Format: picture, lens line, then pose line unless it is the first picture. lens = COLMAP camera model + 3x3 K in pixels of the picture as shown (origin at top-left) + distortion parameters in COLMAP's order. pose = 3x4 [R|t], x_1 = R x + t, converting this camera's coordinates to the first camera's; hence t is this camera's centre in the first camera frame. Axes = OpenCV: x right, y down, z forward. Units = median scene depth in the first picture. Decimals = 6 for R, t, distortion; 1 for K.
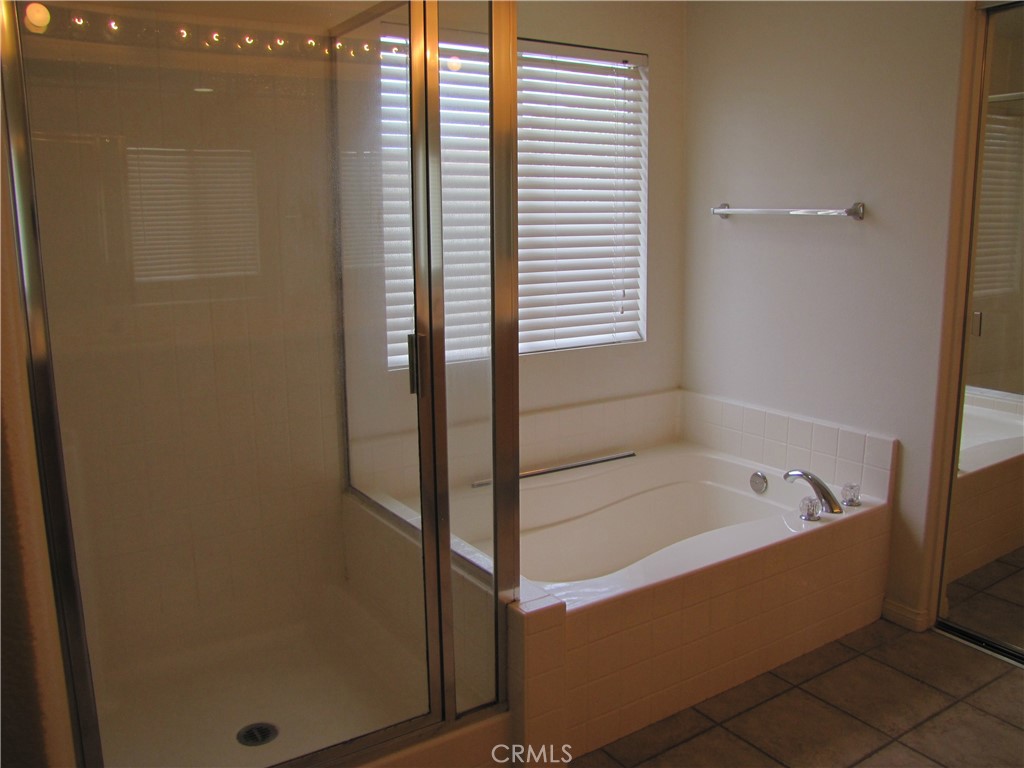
lens RADIAL K [[856.2, 0, 507.8], [0, 856.2, 376.9], [0, 0, 1]] dist [-0.173900, 0.143341]
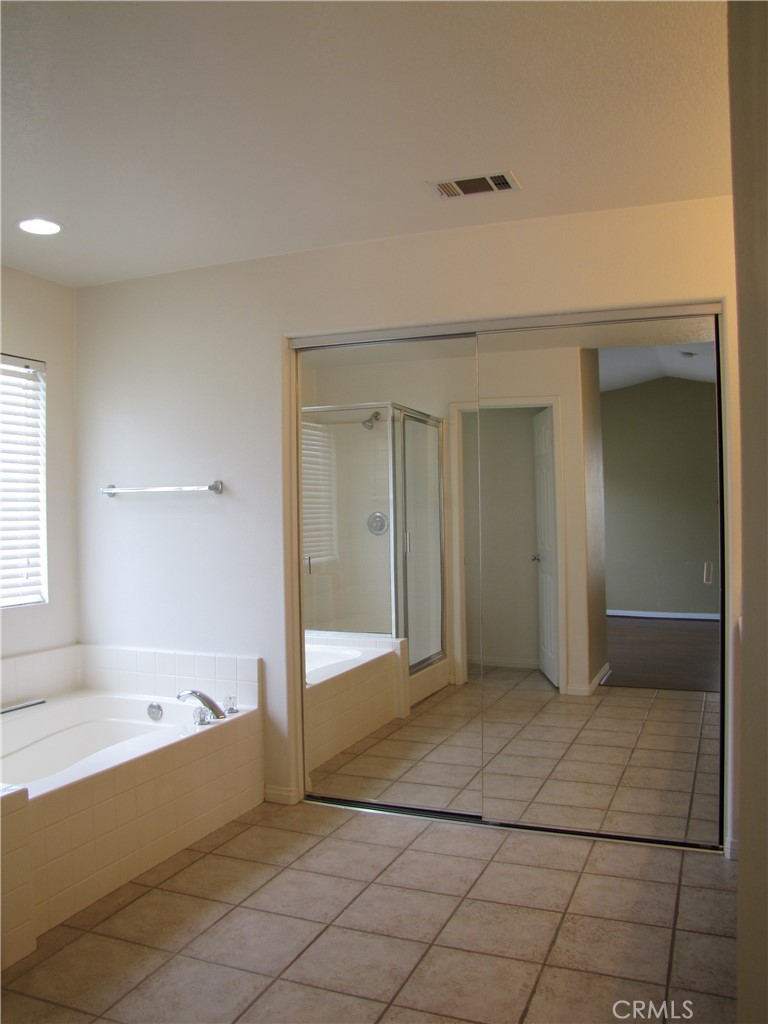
lens RADIAL K [[856.2, 0, 353.1], [0, 856.2, 514.7], [0, 0, 1]] dist [-0.173900, 0.143341]
pose [[0.841791, -0.001371, 0.539802, -0.127523], [0.105481, 0.981137, -0.162001, 0.085059], [-0.529398, 0.193310, 0.826057, -0.224291]]
